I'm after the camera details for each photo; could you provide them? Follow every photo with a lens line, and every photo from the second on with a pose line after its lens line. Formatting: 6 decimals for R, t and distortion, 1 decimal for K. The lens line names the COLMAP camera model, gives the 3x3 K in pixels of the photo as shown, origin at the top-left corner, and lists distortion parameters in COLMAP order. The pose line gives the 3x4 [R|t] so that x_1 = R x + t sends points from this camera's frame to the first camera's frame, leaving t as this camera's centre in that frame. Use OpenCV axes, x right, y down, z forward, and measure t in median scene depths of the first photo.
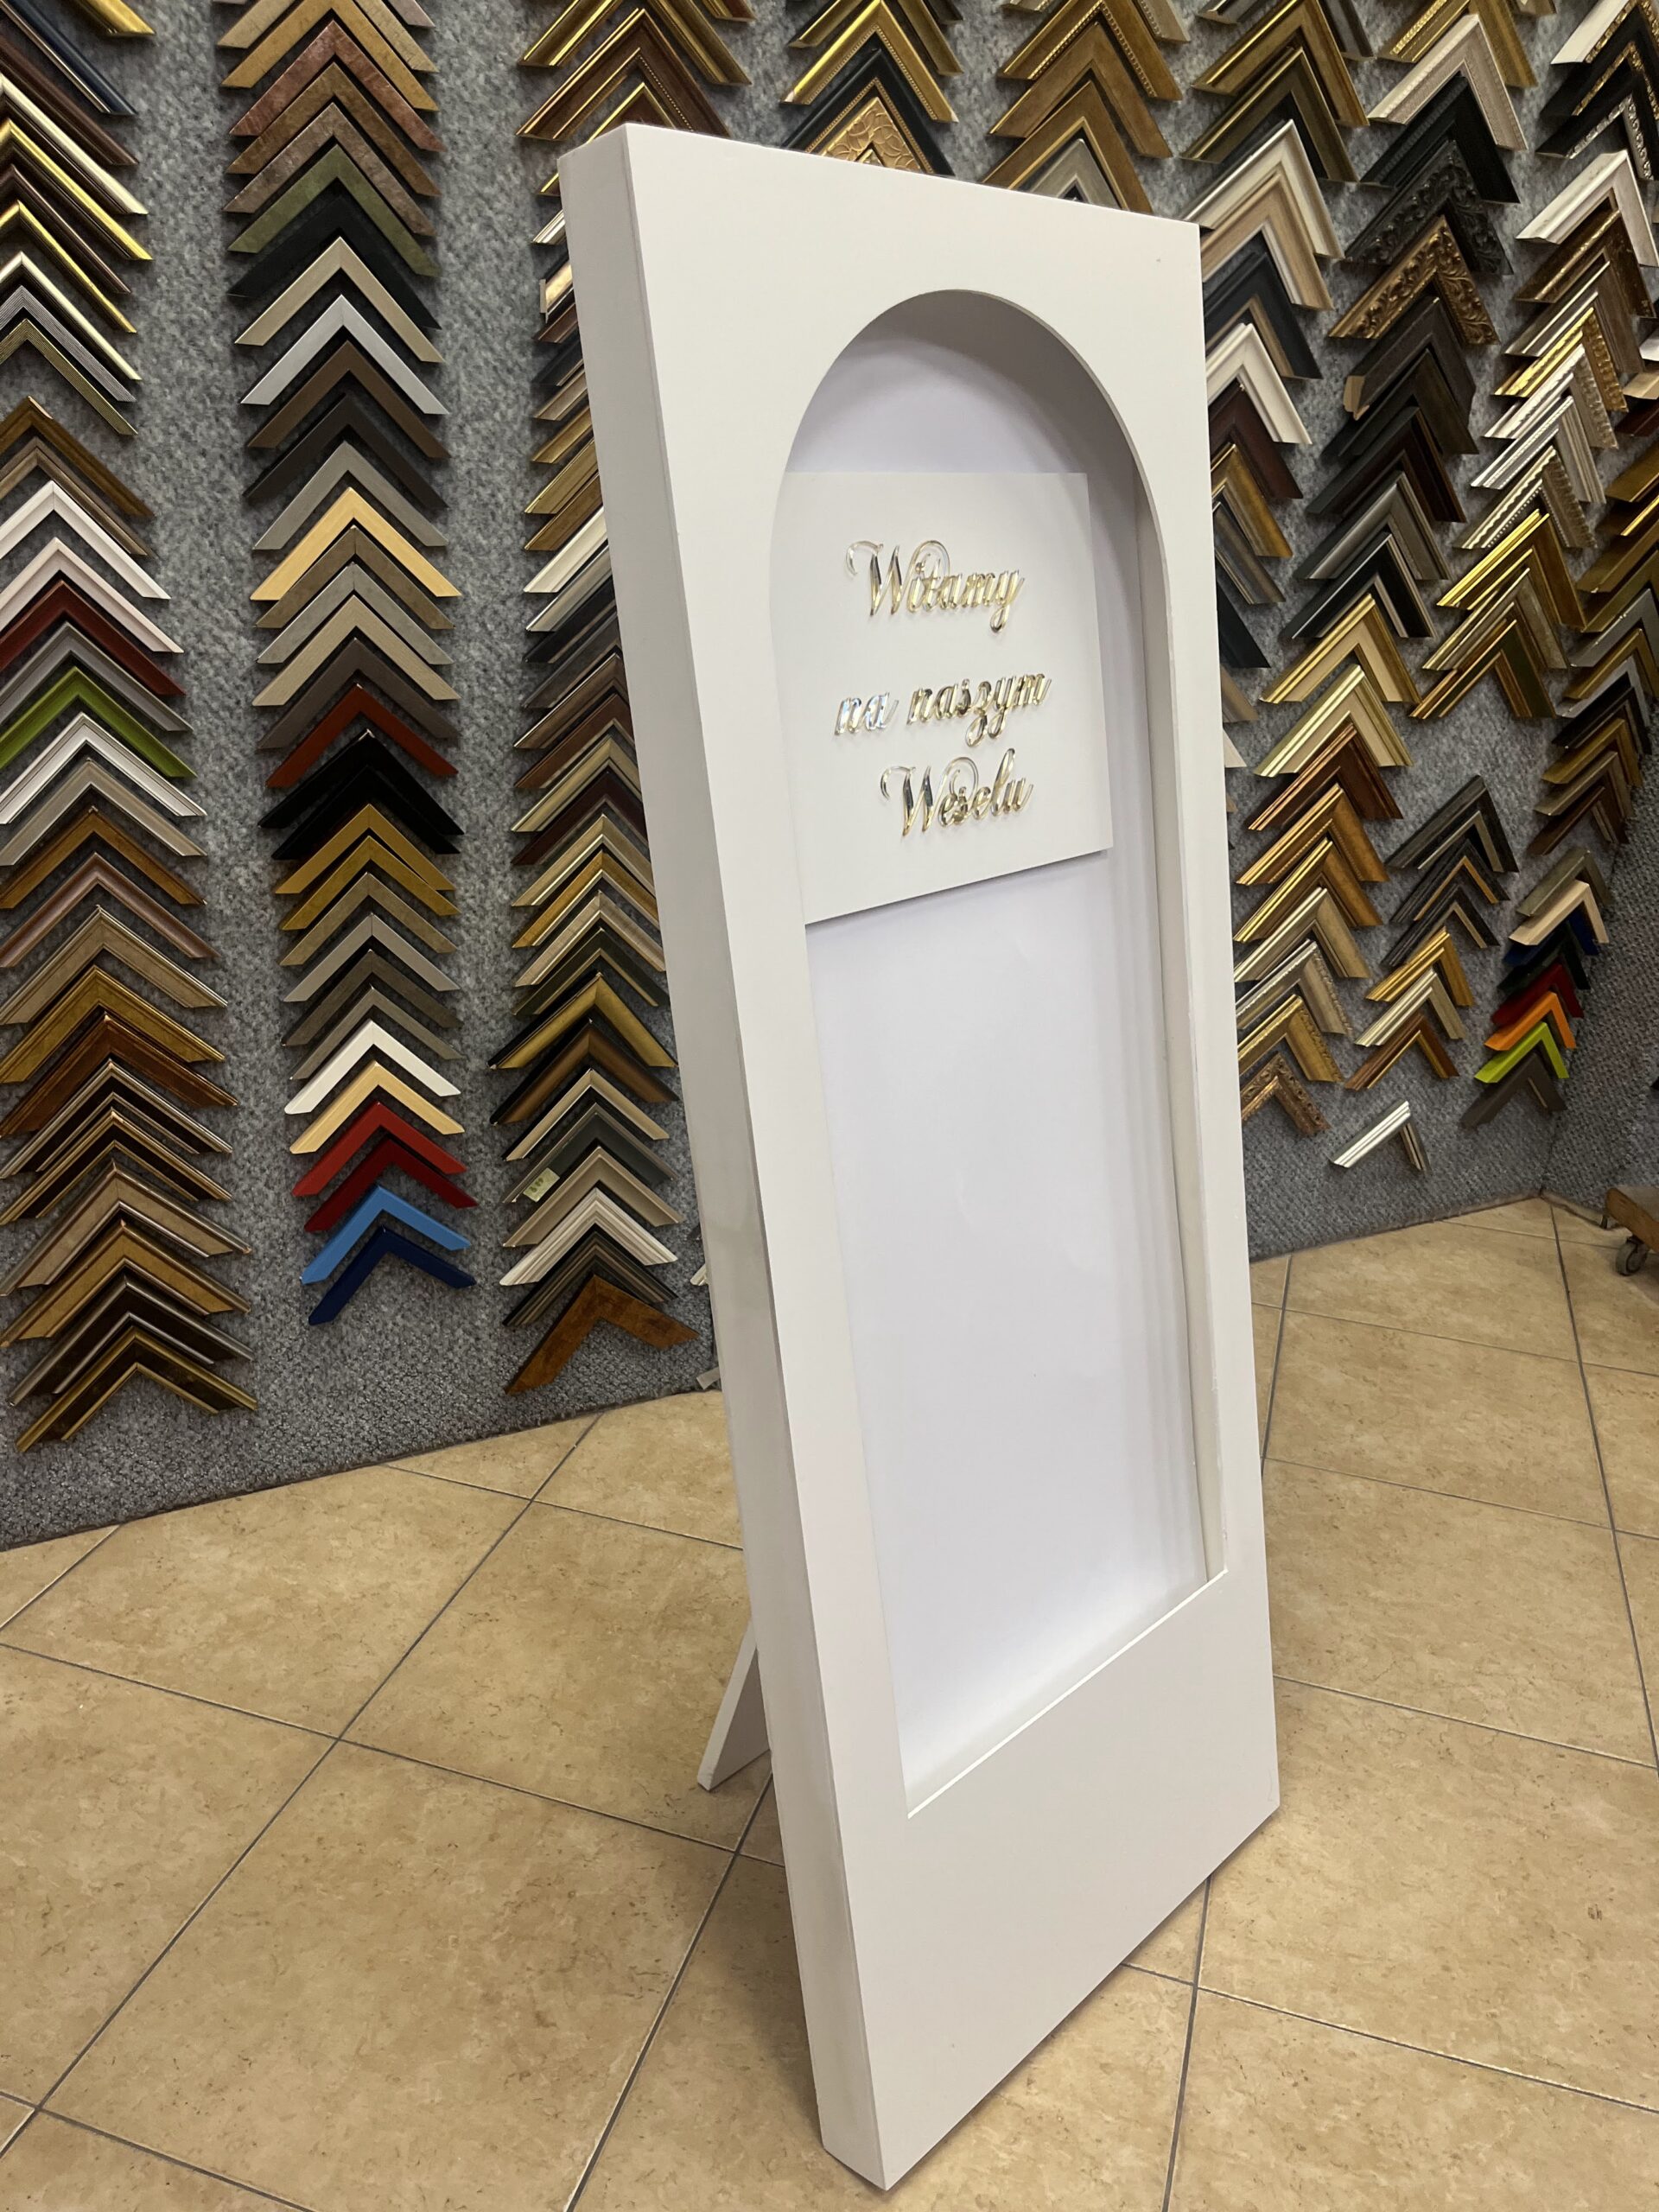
lens RADIAL K [[1650.2, 0, 829.5], [0, 1650.2, 1106.0], [0, 0, 1]] dist [0.008084, -0.073554]
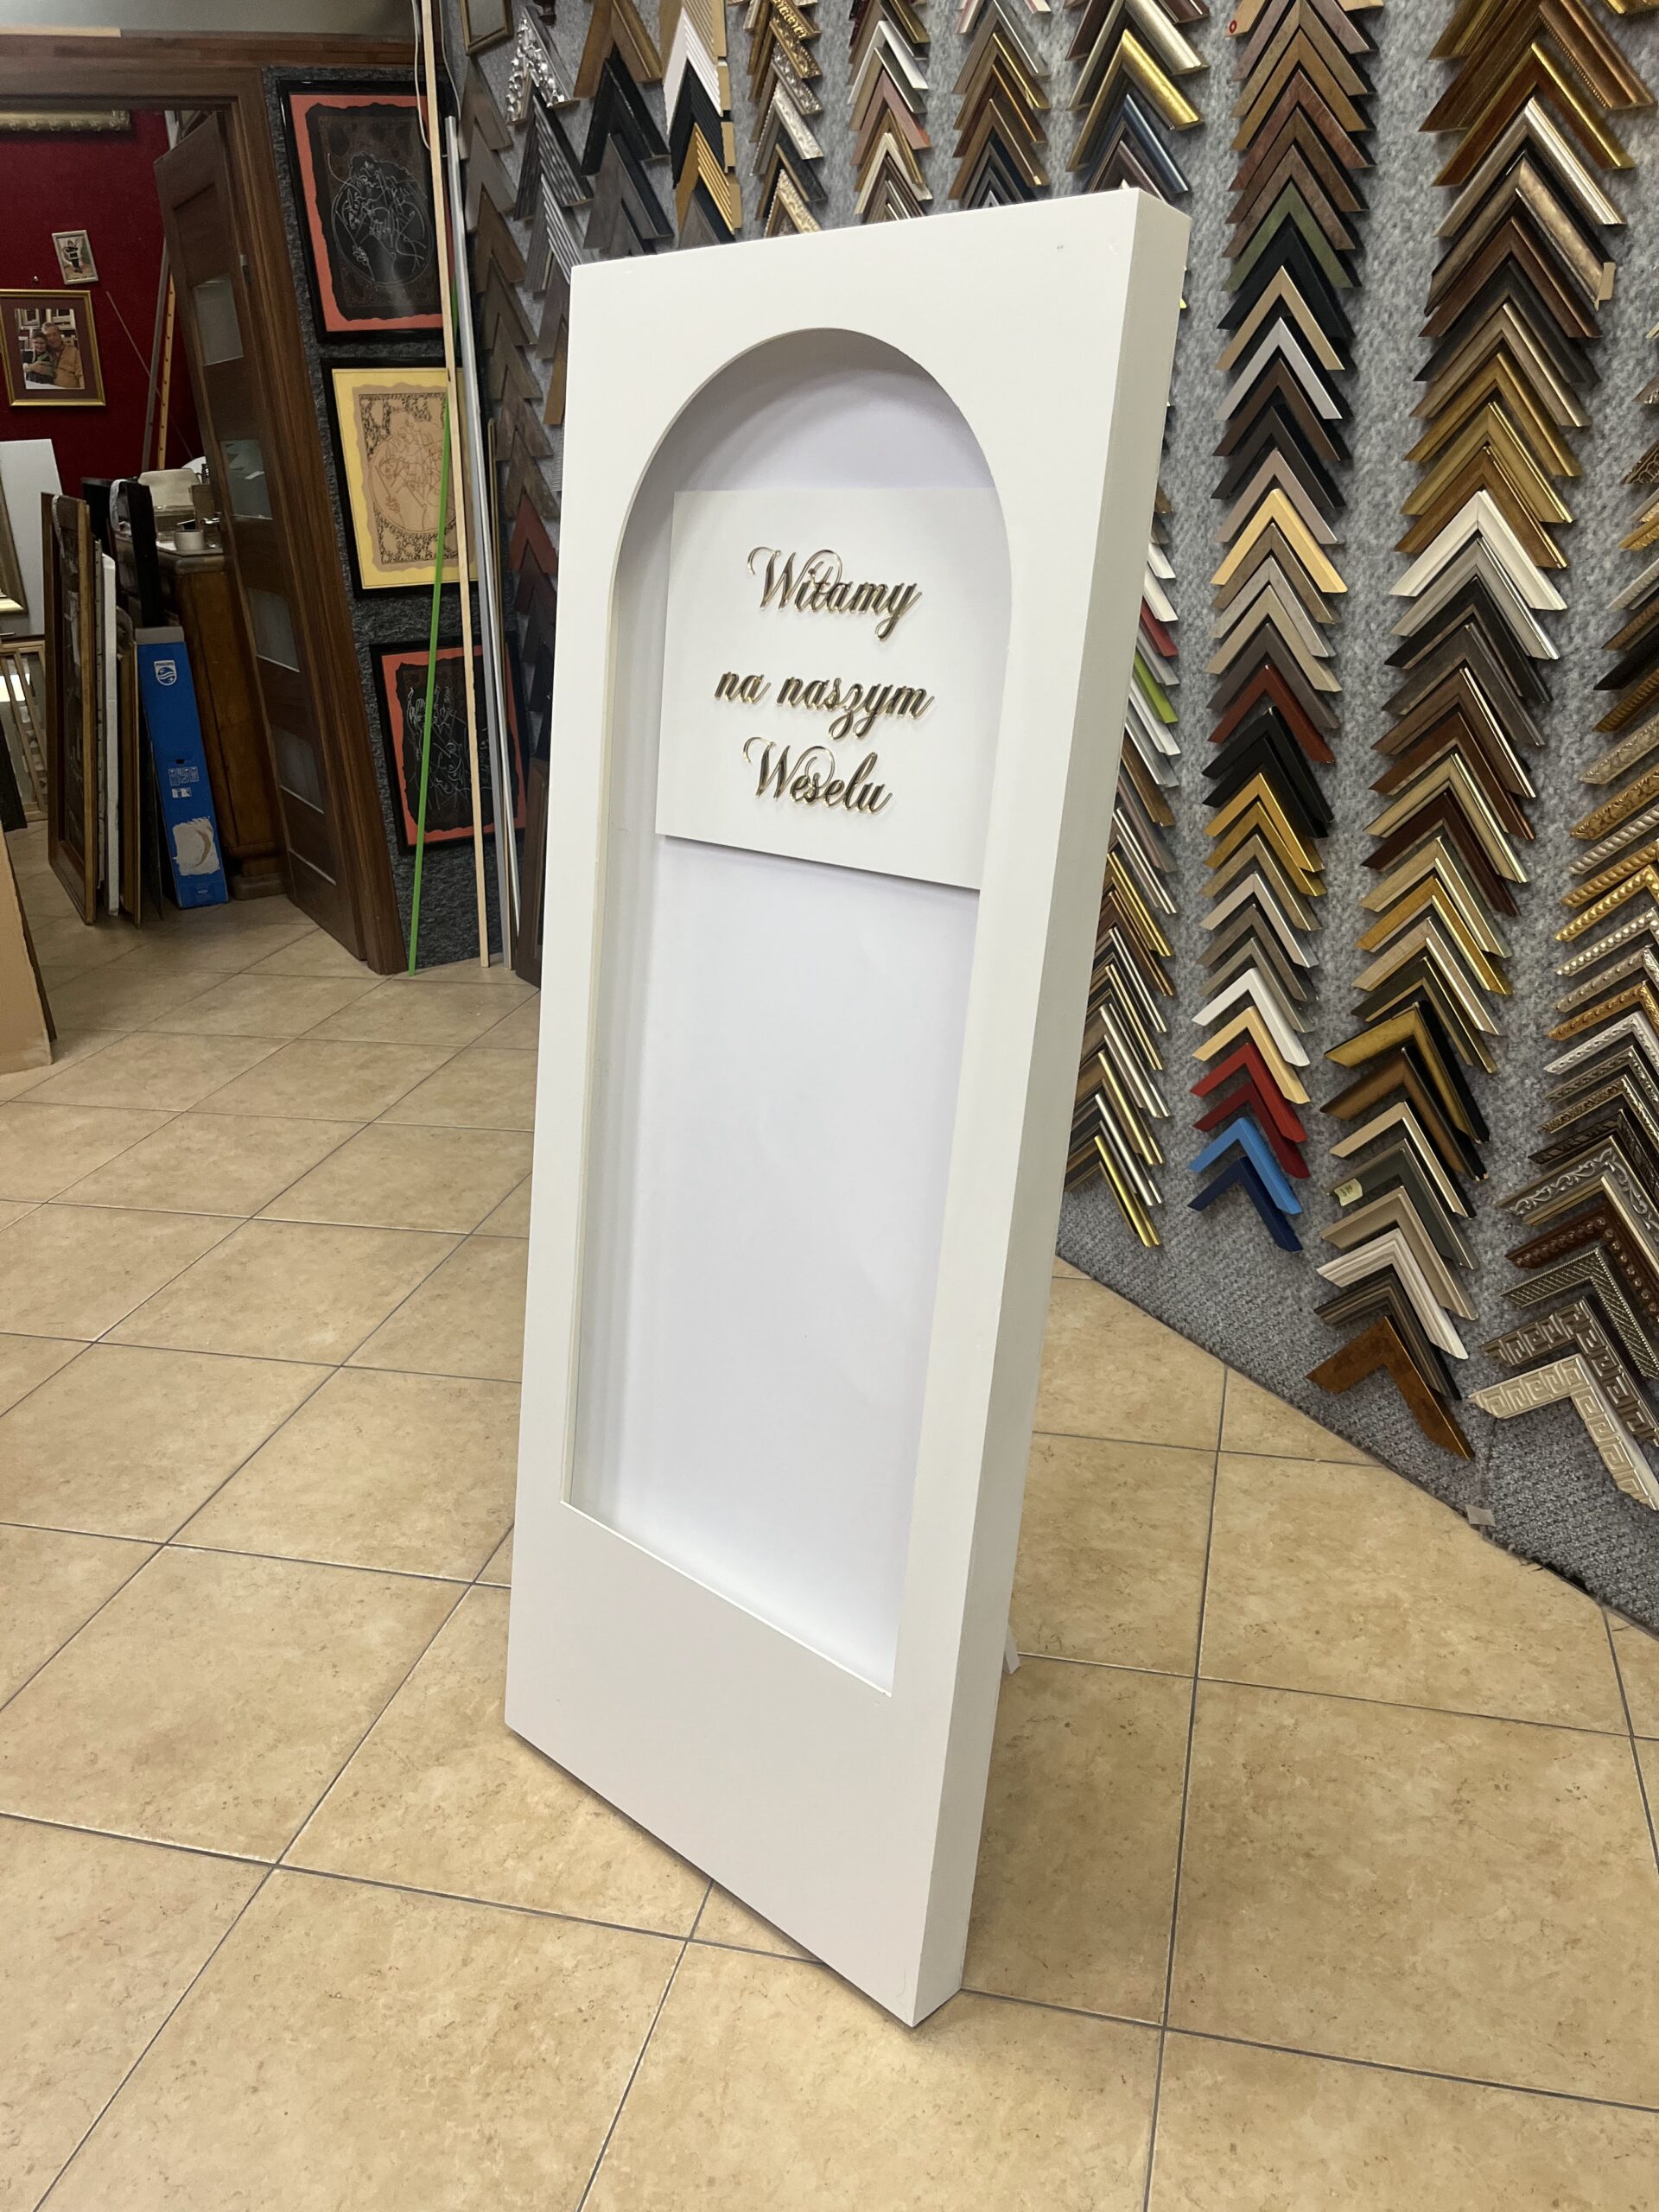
lens RADIAL K [[1641.3, 0, 829.5], [0, 1641.3, 1106.0], [0, 0, 1]] dist [0.029622, -0.111387]
pose [[0.041812, 0.346698, -0.937044, 0.864055], [-0.328218, 0.890581, 0.314862, -0.248319], [0.943676, 0.294390, 0.151030, 0.652811]]
